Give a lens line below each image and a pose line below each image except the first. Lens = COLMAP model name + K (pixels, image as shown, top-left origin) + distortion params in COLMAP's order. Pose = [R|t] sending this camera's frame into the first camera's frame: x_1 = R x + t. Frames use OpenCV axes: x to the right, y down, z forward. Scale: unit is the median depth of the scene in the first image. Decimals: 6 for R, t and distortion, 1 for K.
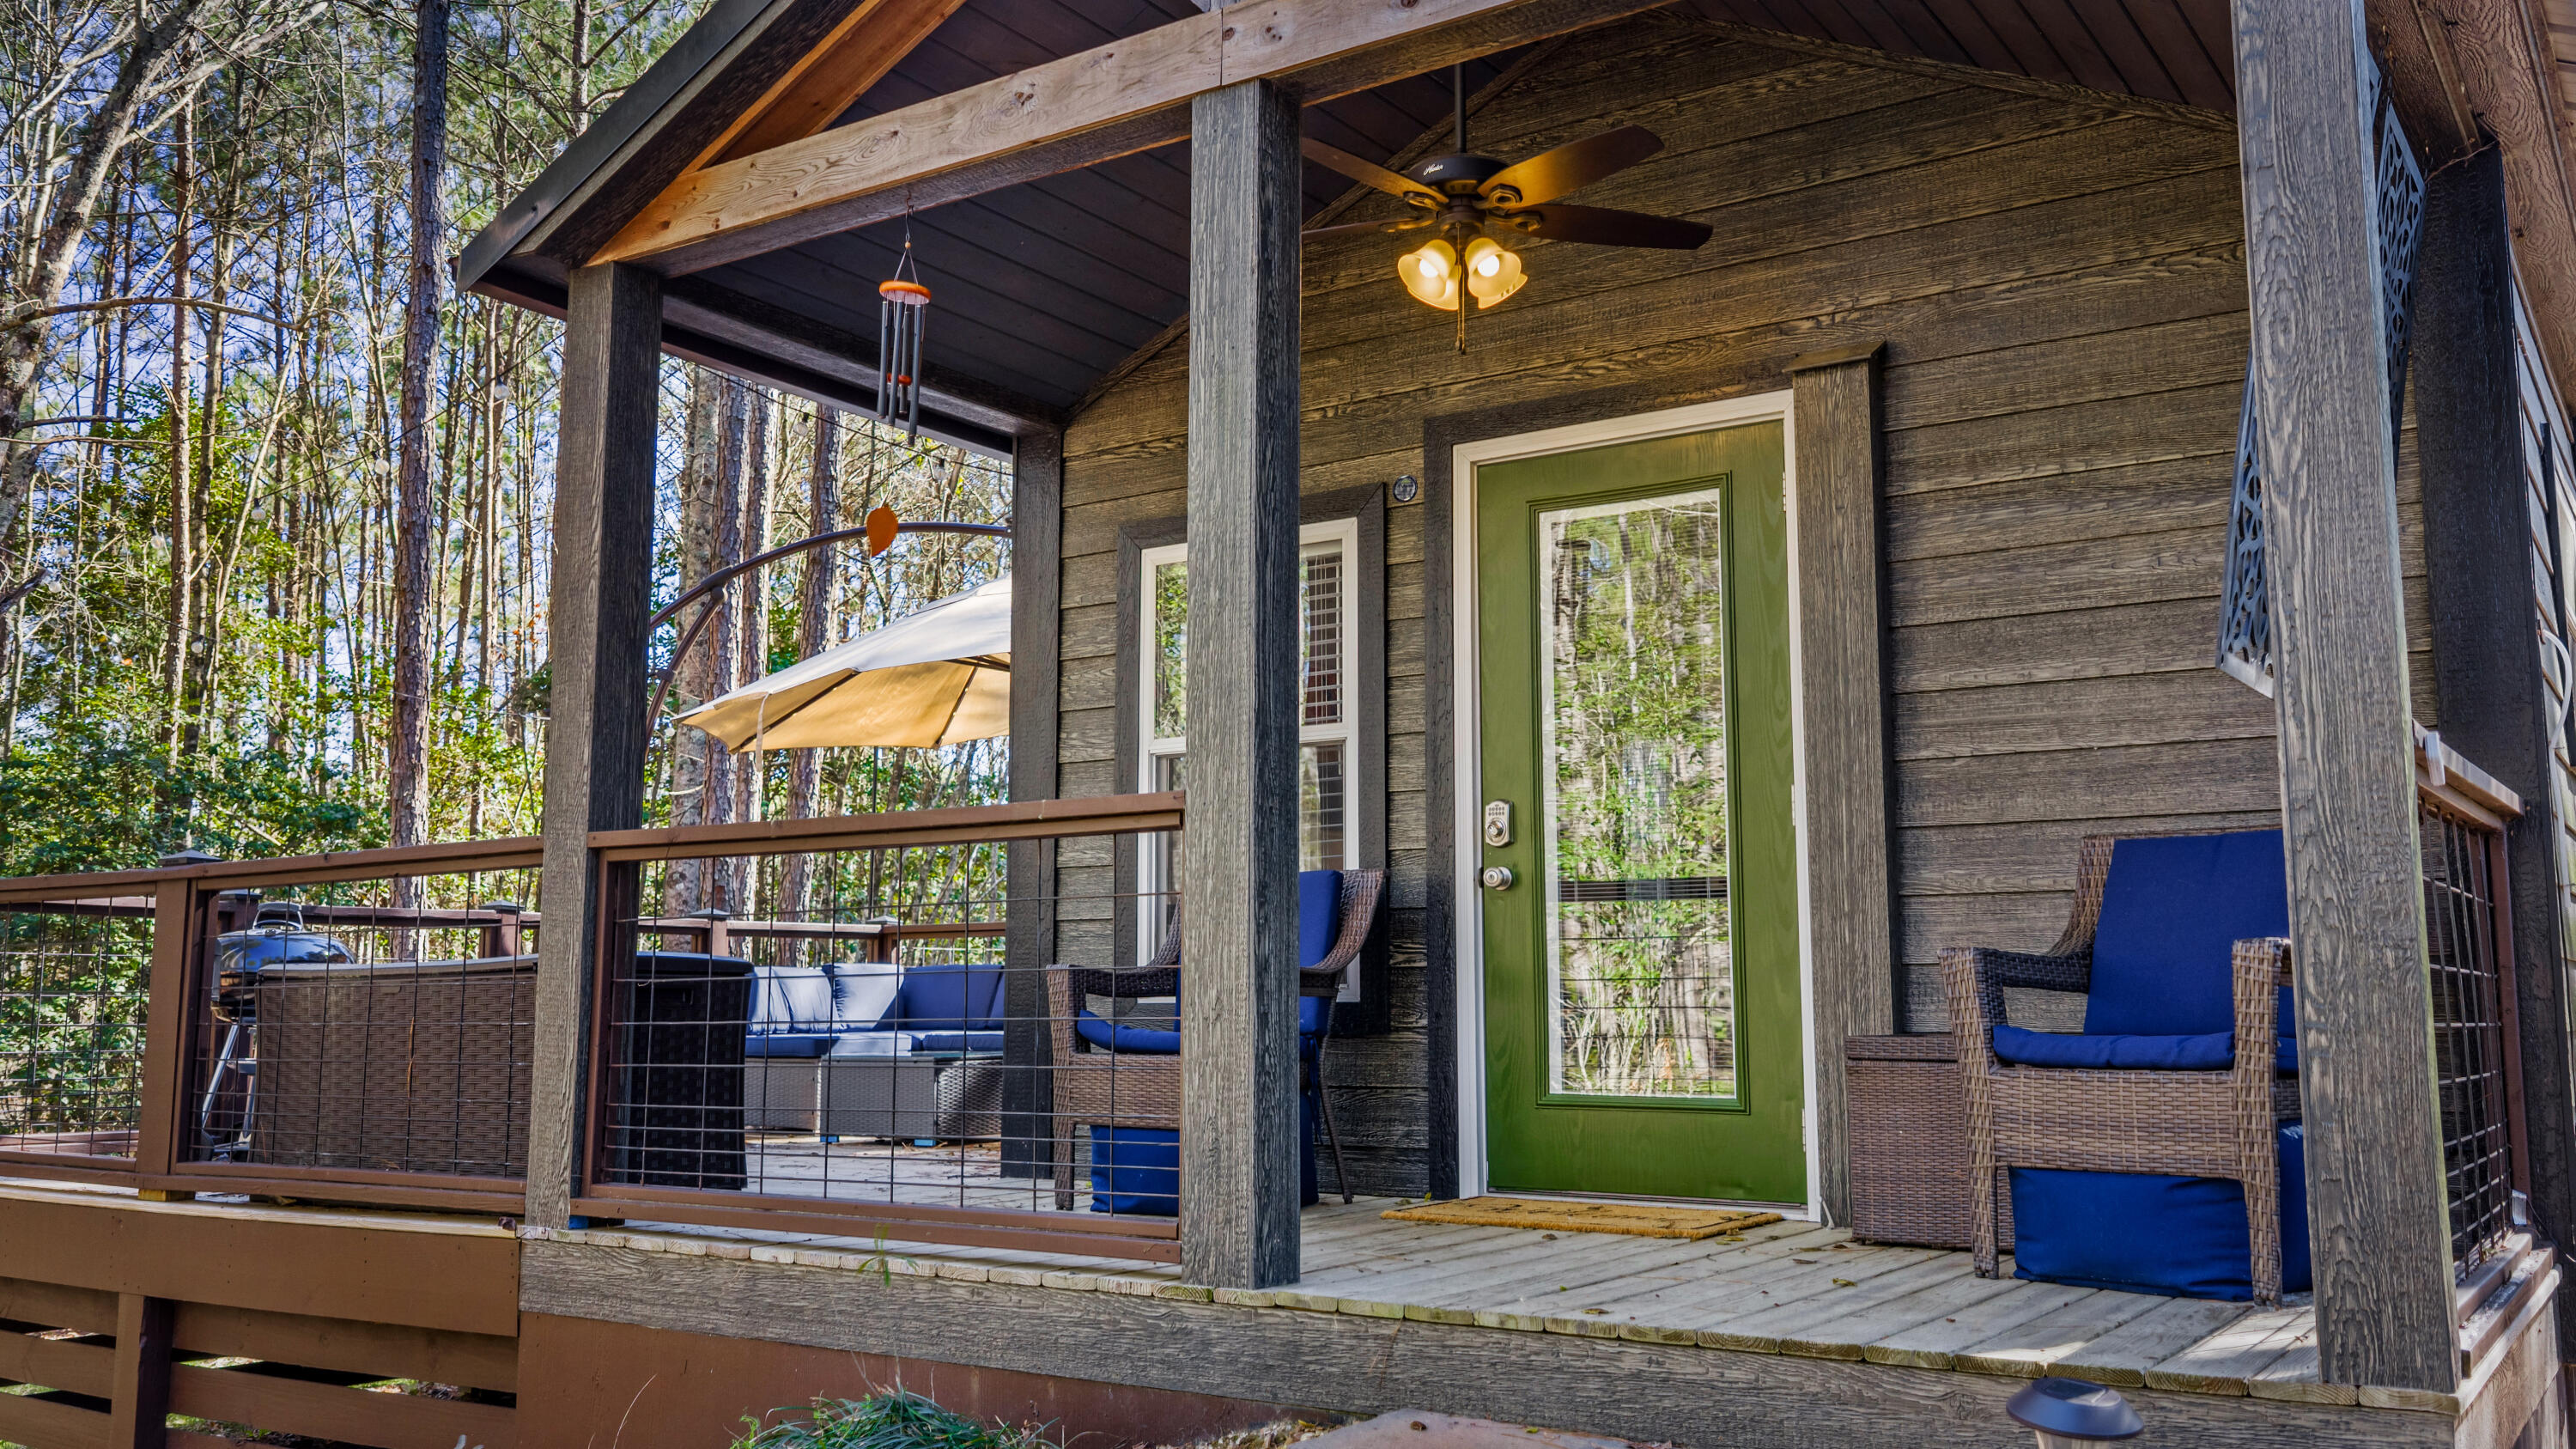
lens RADIAL K [[2161.9, 0, 1282.6], [0, 2161.9, 708.5], [0, 0, 1]] dist [0.044296, -0.099947]
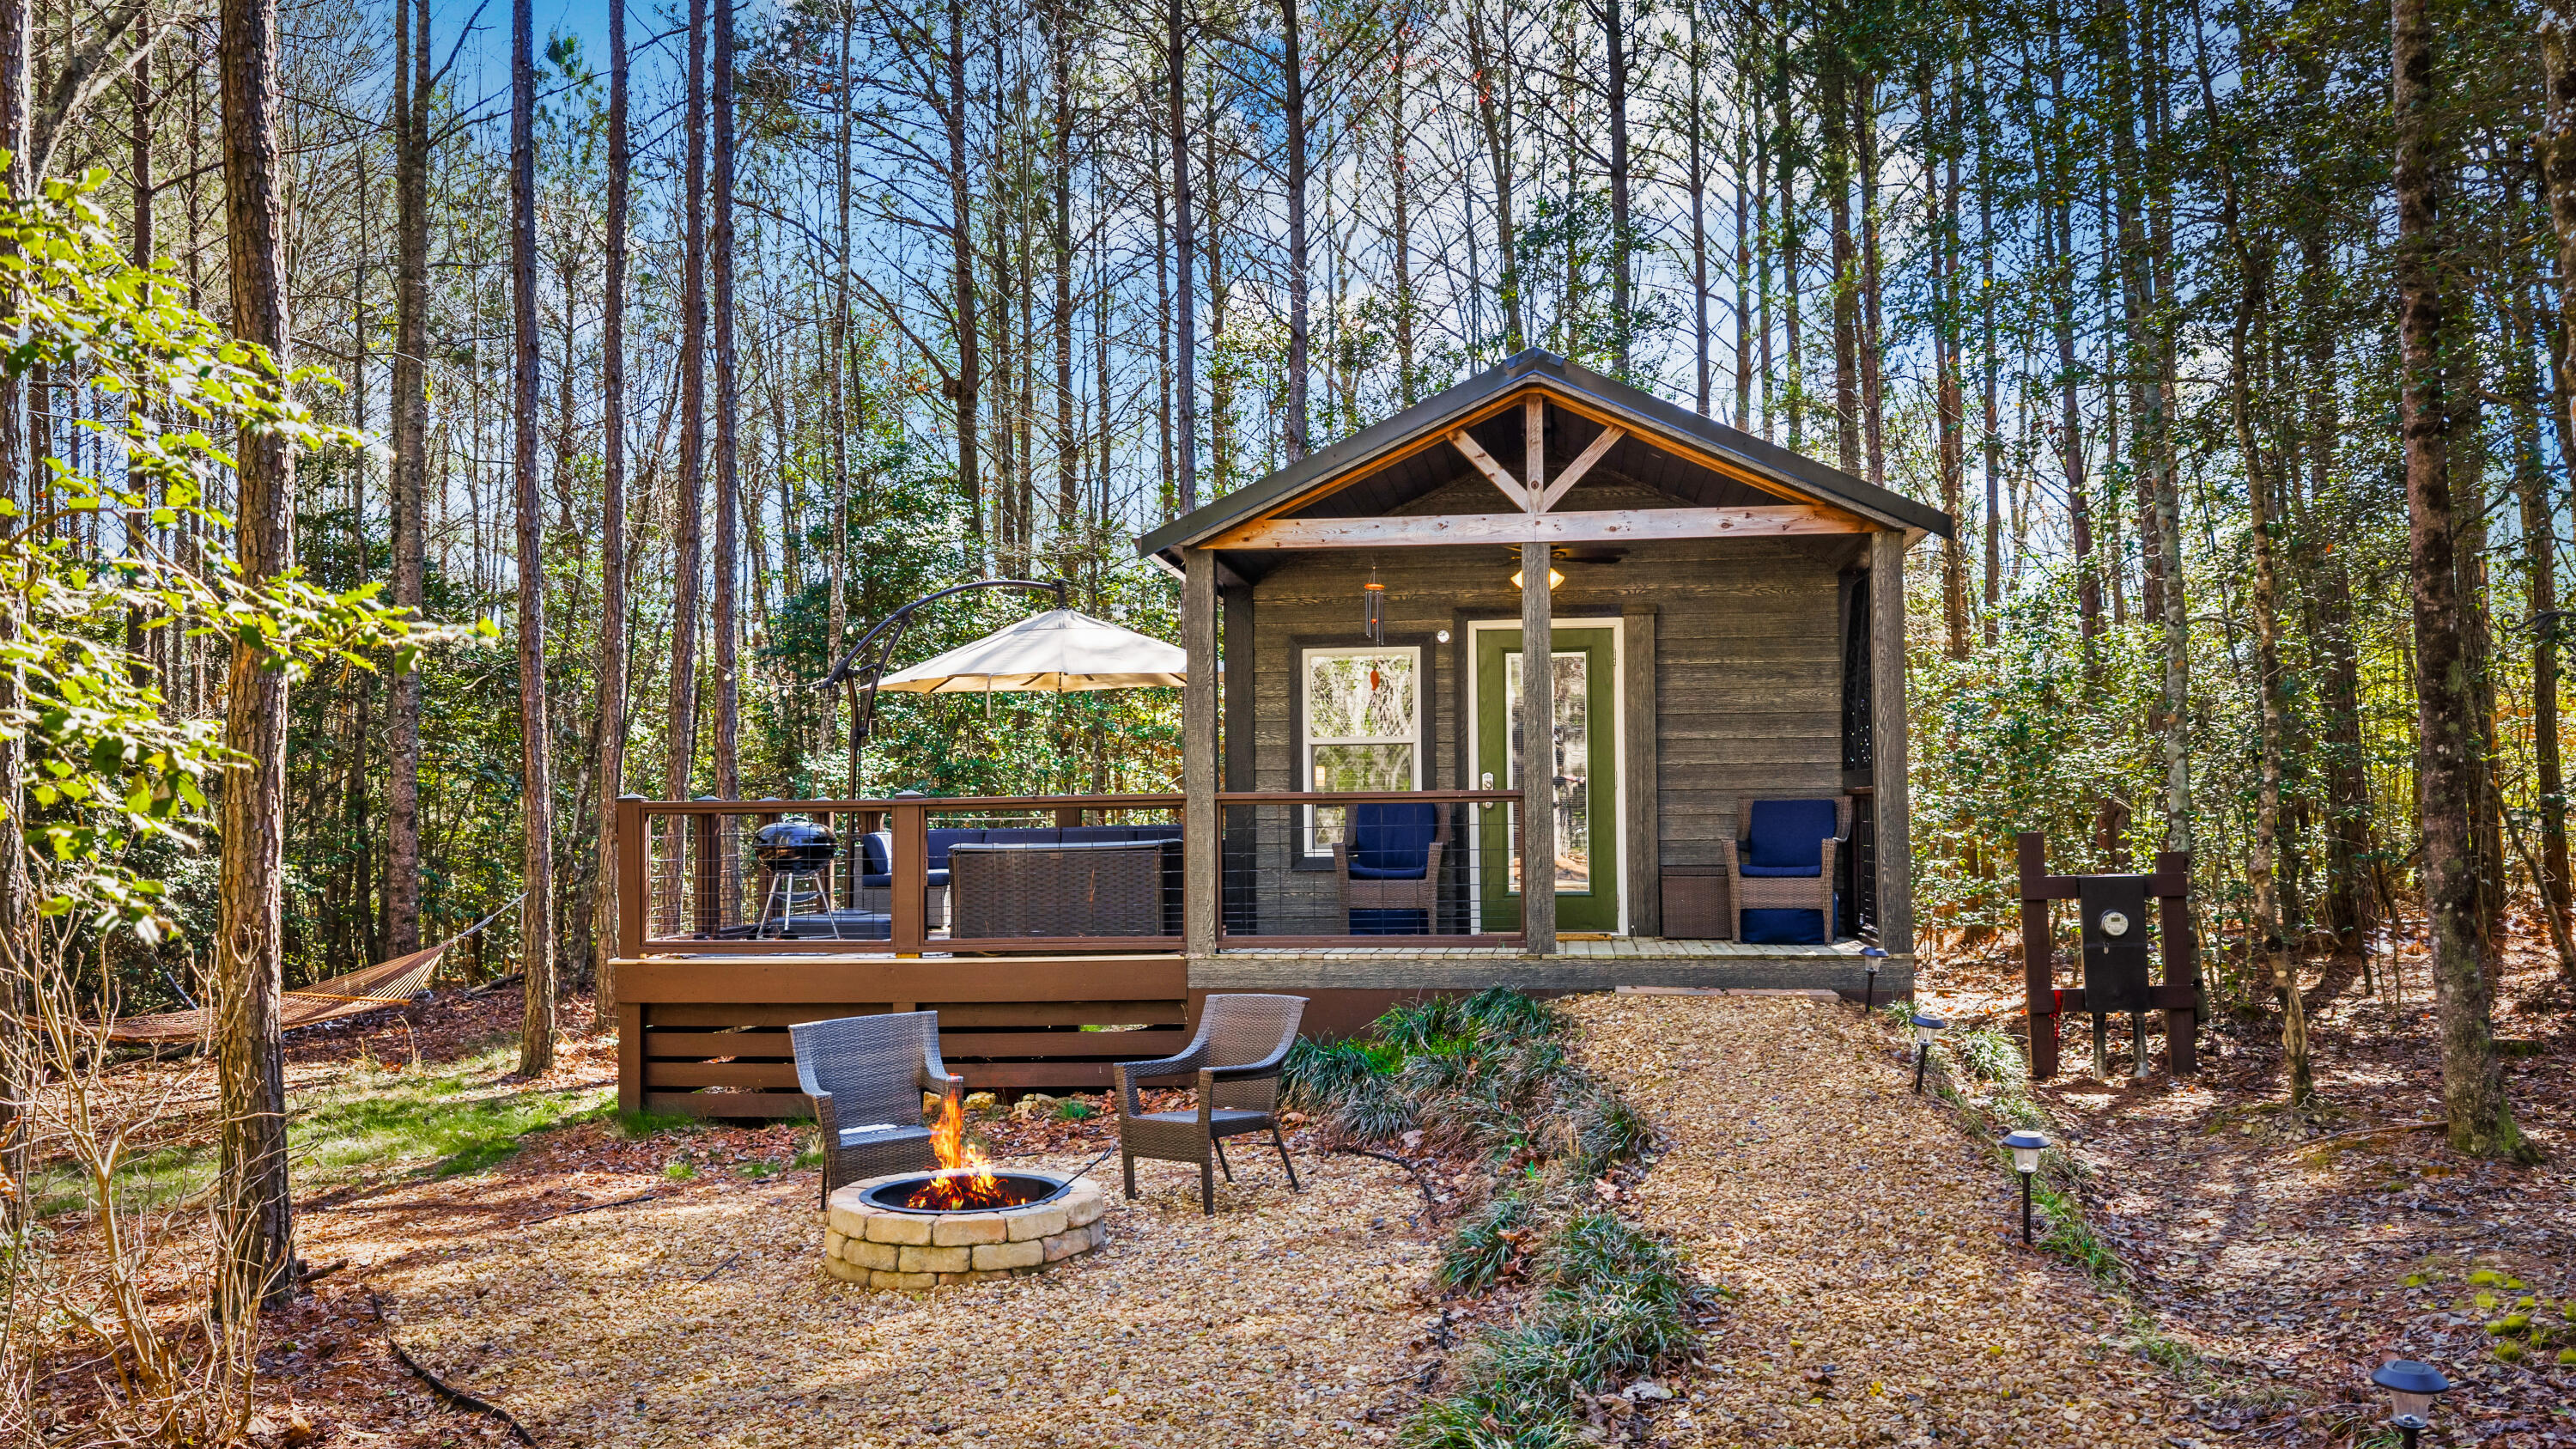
lens RADIAL K [[2213.6, 0, 1288.0], [0, 2213.6, 724.5], [0, 0, 1]] dist [0.026999, 0.007343]
pose [[0.890301, 0.011131, 0.455237, -1.355127], [-0.052661, 0.995511, 0.078646, -0.215361], [-0.452318, -0.093992, 0.886890, -1.200428]]
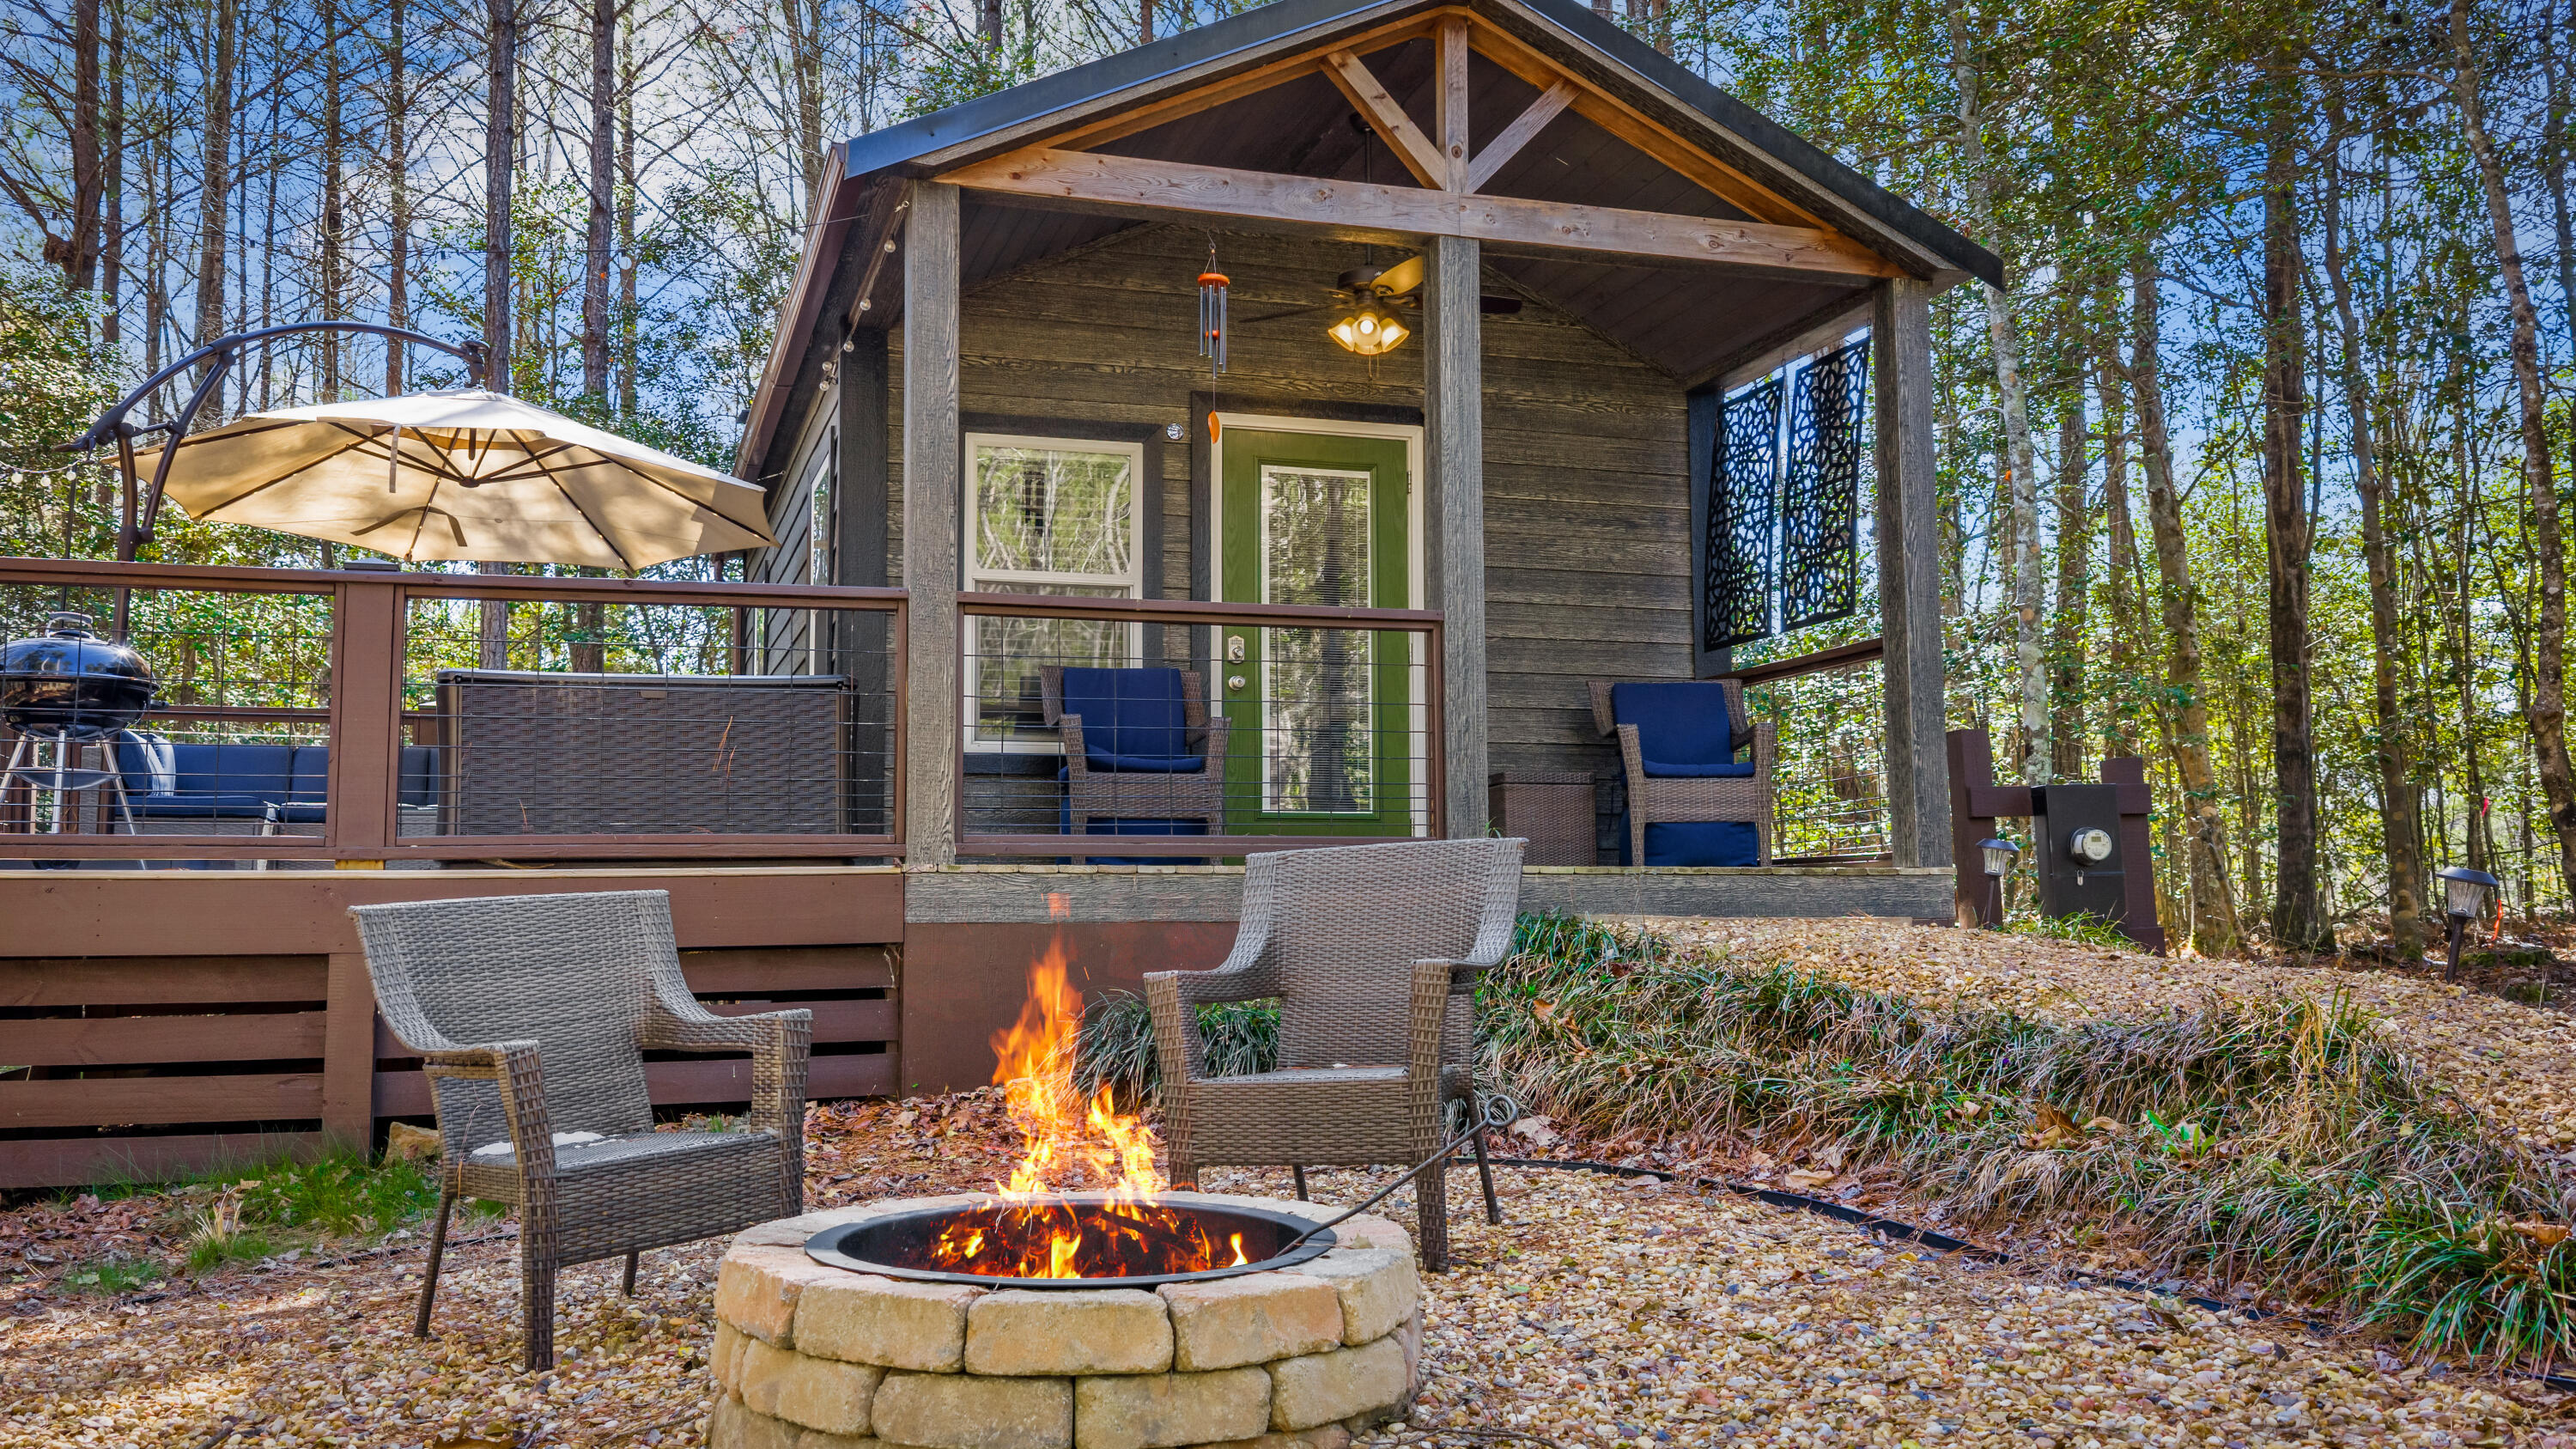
lens RADIAL K [[2164.5, 0, 1288.0], [0, 2164.5, 724.5], [0, 0, 1]] dist [0.036881, -0.003490]
pose [[0.614918, 0.070869, 0.785400, -1.283078], [-0.099914, 0.994929, -0.011549, 0.137367], [-0.782236, -0.071371, 0.618881, -0.053498]]
